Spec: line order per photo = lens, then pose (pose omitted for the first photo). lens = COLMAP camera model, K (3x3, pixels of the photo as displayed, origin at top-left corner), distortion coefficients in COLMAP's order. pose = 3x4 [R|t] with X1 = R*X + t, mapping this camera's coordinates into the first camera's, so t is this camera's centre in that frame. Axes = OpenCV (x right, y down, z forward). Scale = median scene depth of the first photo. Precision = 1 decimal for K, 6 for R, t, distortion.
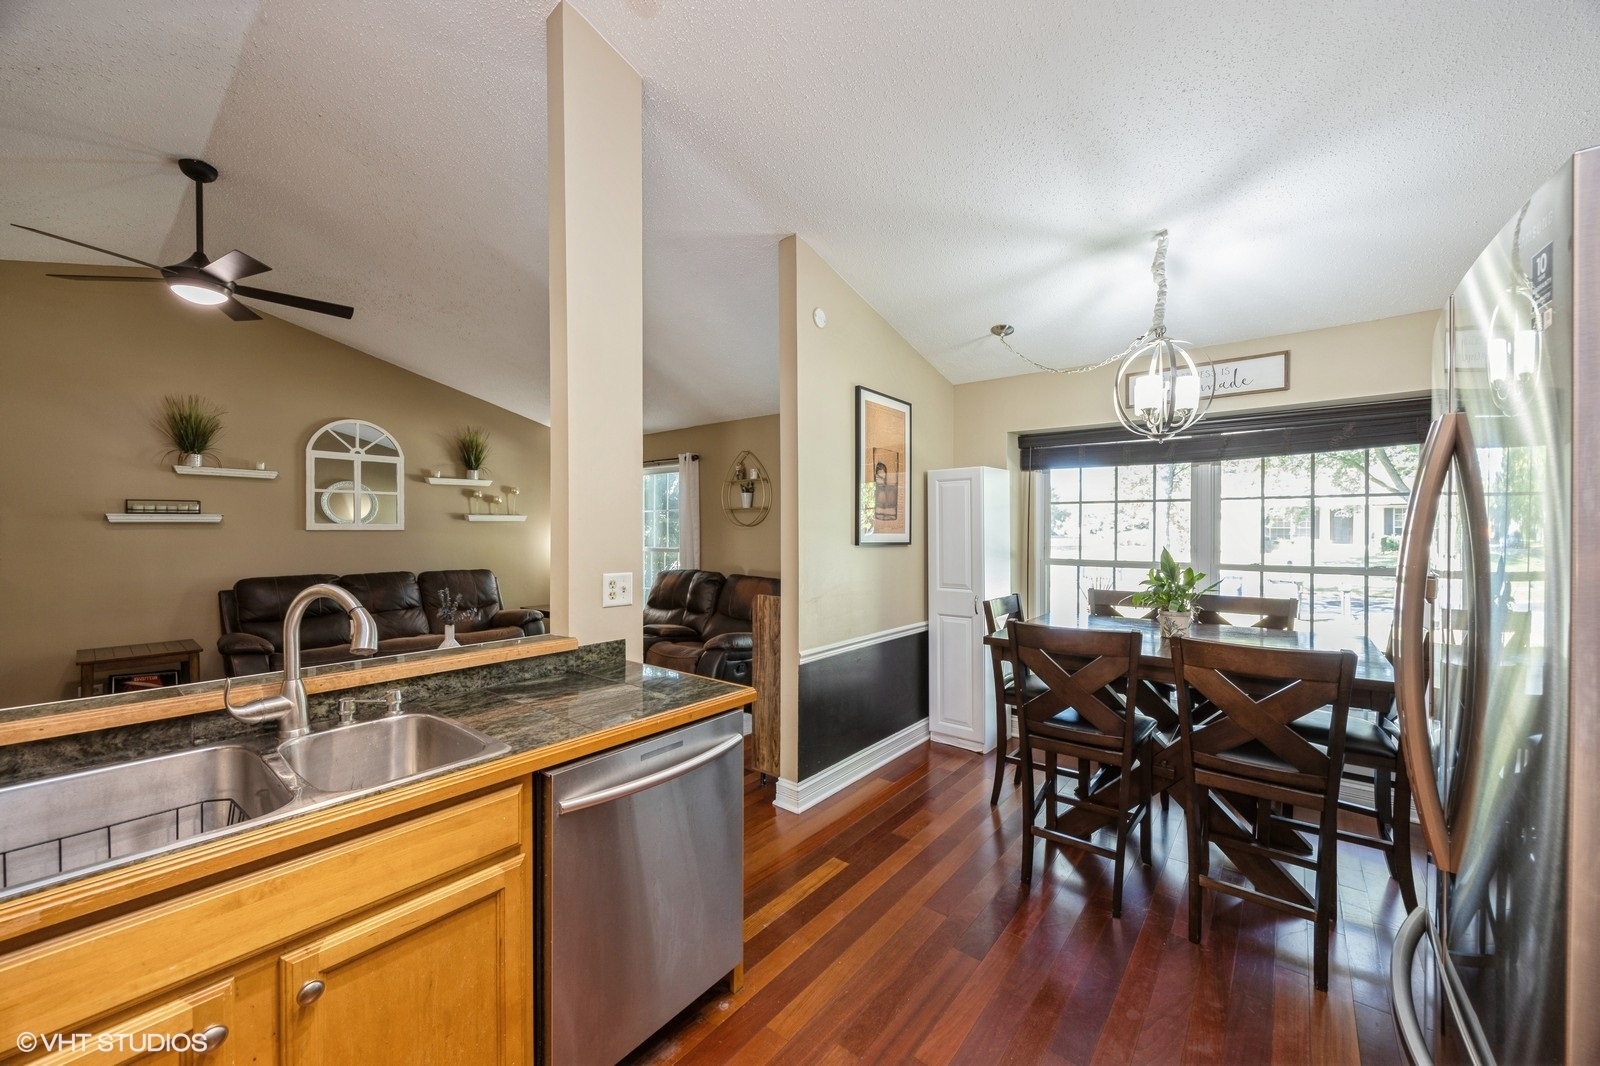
lens RADIAL K [[608.6, 0, 806.8], [0, 608.6, 530.1], [0, 0, 1]] dist [-0.006445, 0.000724]
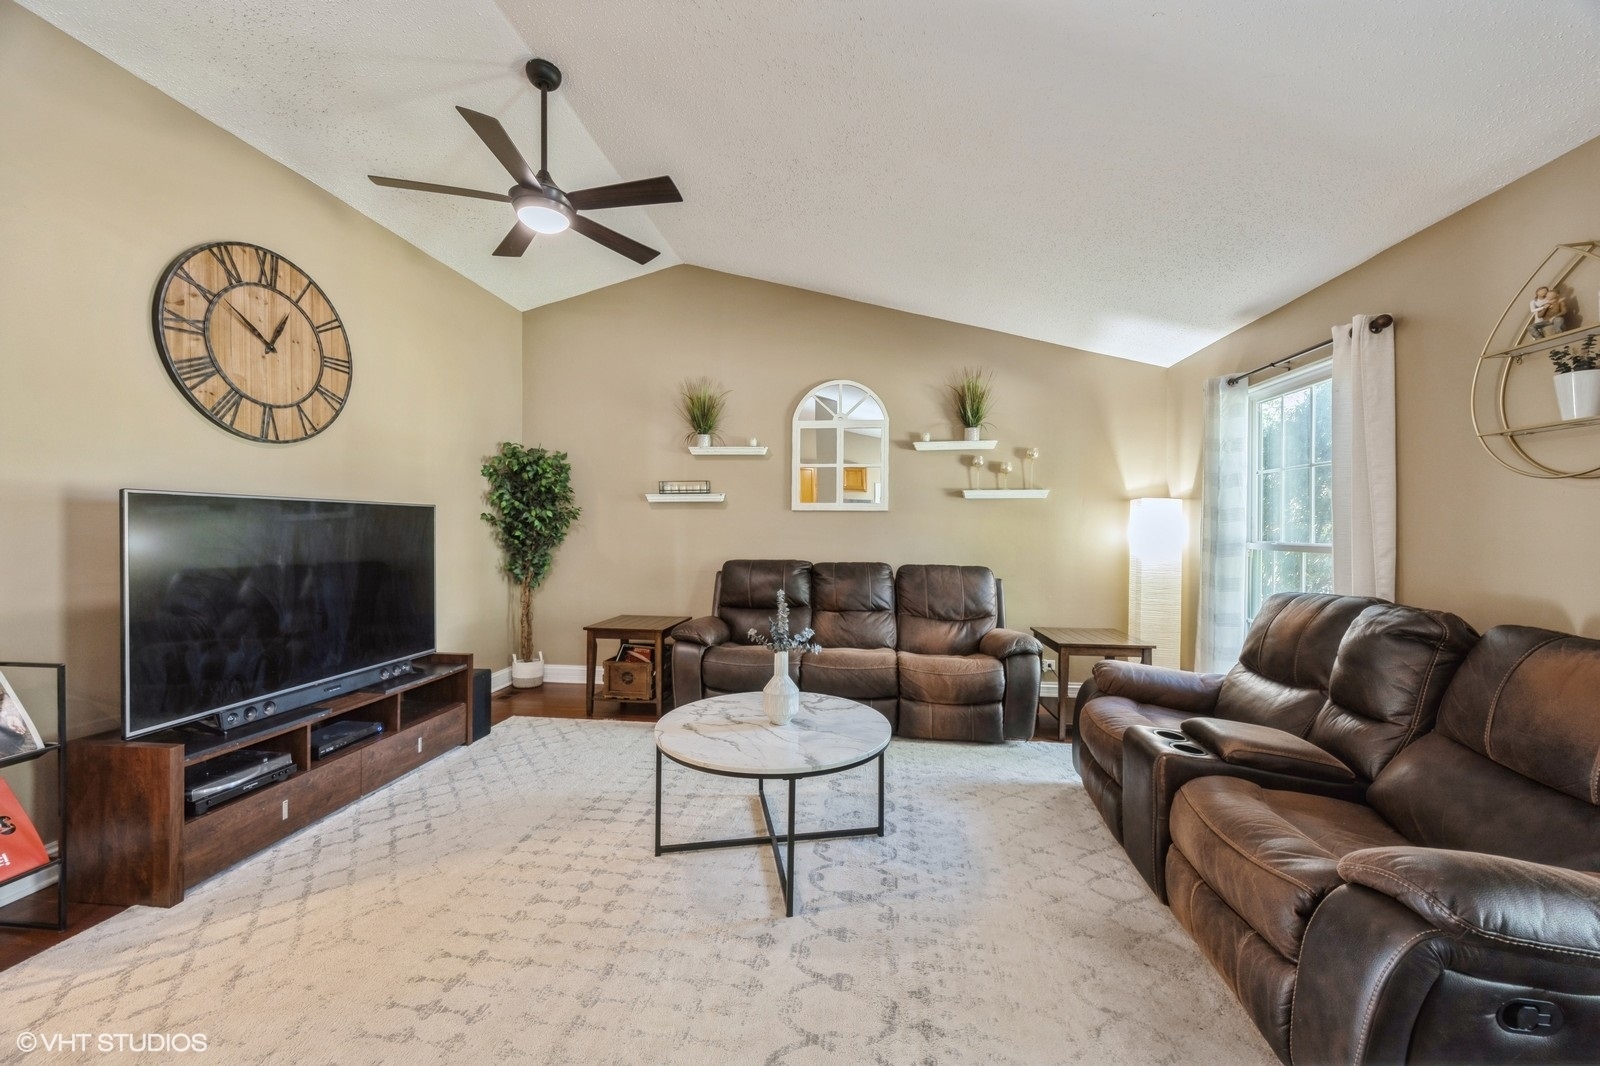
lens RADIAL K [[608.6, 0, 804.2], [0, 608.6, 528.2], [0, 0, 1]] dist [-0.006445, 0.000724]
pose [[0.525326, 0.006021, -0.850880, -0.049127], [-0.009192, 0.999957, 0.001401, 0.025737], [0.850852, 0.007085, 0.525358, 0.554738]]
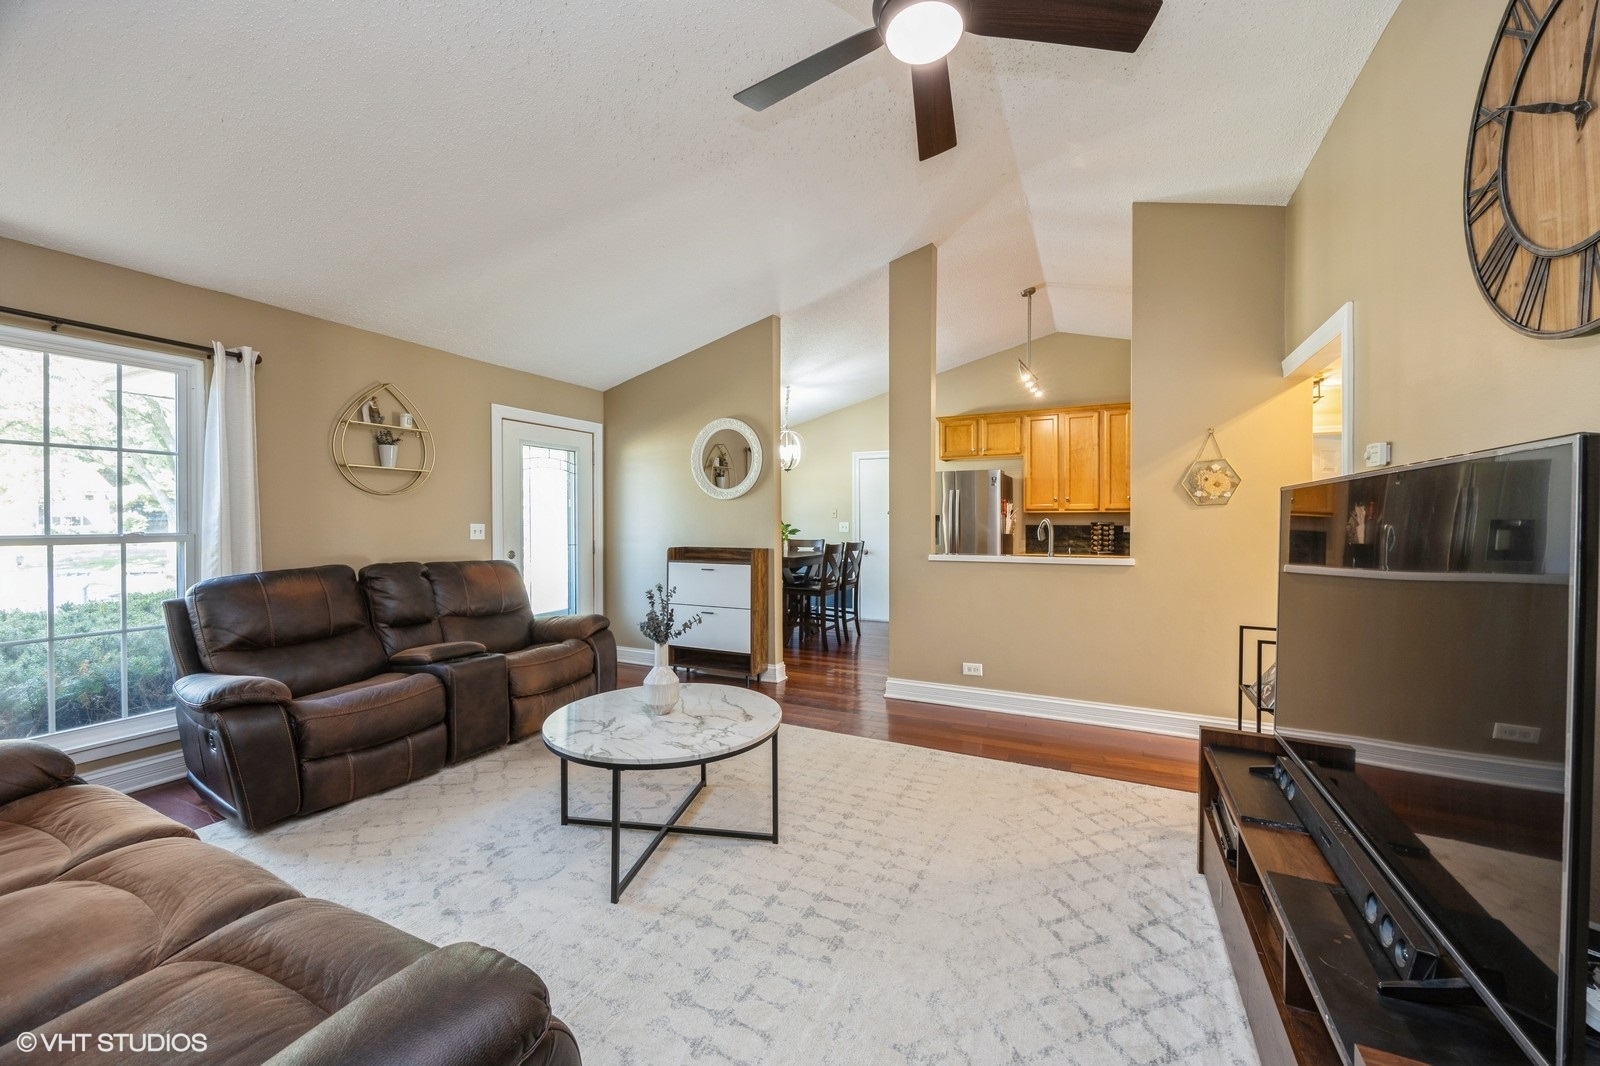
lens RADIAL K [[608.6, 0, 811.4], [0, 608.6, 526.3], [0, 0, 1]] dist [-0.006445, 0.000724]
pose [[-0.219049, -0.001898, 0.975712, -0.952030], [0.000609, 0.999998, 0.002082, 0.028980], [-0.975714, 0.001050, -0.219047, 0.777192]]
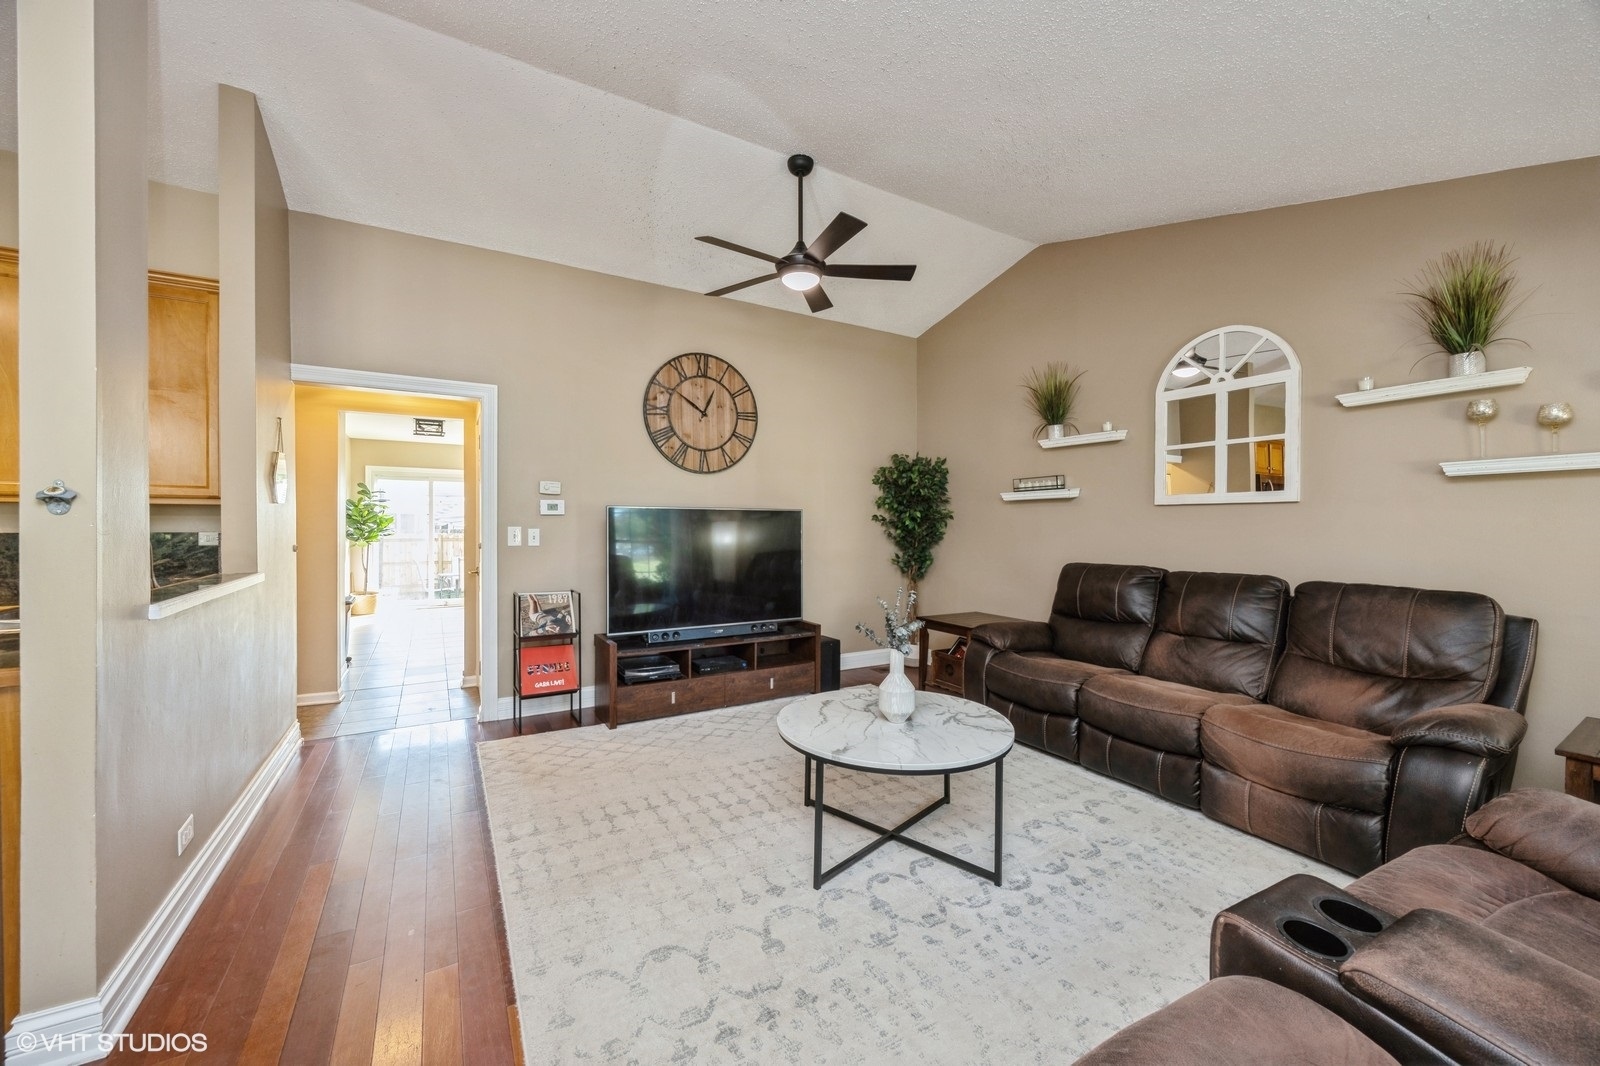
lens RADIAL K [[608.6, 0, 797.0], [0, 608.6, 530.2], [0, 0, 1]] dist [-0.006445, 0.000724]
pose [[-0.359955, 0.007796, -0.932937, 0.005574], [-0.005947, 0.999926, 0.010650, 0.025737], [0.932951, 0.009382, -0.359882, 0.882959]]
